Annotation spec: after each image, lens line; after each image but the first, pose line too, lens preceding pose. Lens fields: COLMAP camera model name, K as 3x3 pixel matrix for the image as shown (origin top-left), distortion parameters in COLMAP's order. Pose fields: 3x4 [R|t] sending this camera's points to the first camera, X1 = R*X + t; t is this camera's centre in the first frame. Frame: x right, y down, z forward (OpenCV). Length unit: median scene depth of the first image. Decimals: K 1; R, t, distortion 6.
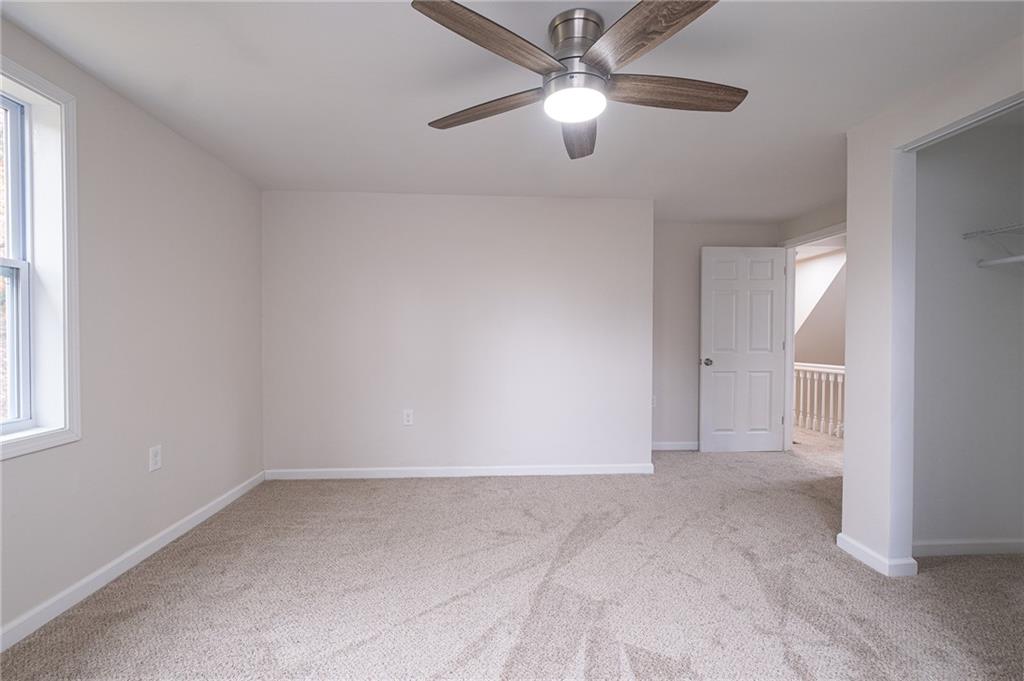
lens RADIAL K [[461.4, 0, 512.0], [0, 461.4, 340.5], [0, 0, 1]] dist [-0.001049, 0.000024]
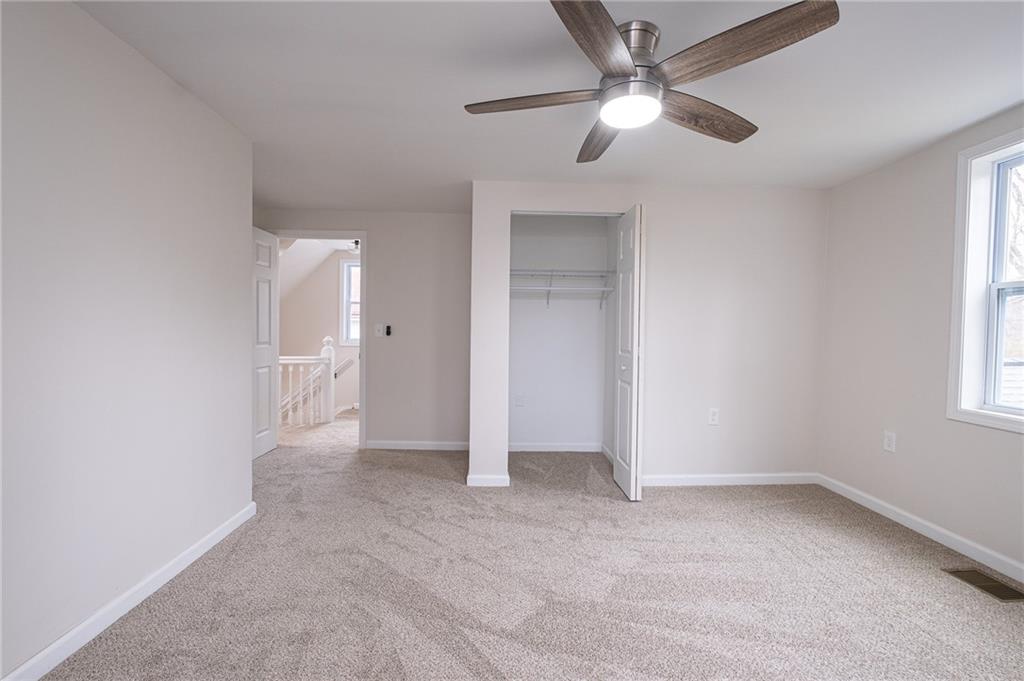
lens RADIAL K [[444.7, 0, 512.9], [0, 444.7, 342.1], [0, 0, 1]] dist [-0.005548, 0.000153]
pose [[0.038043, -0.034724, 0.998673, -0.532981], [0.012080, 0.999339, 0.034287, -0.016811], [-0.999203, 0.010759, 0.038437, 0.749048]]
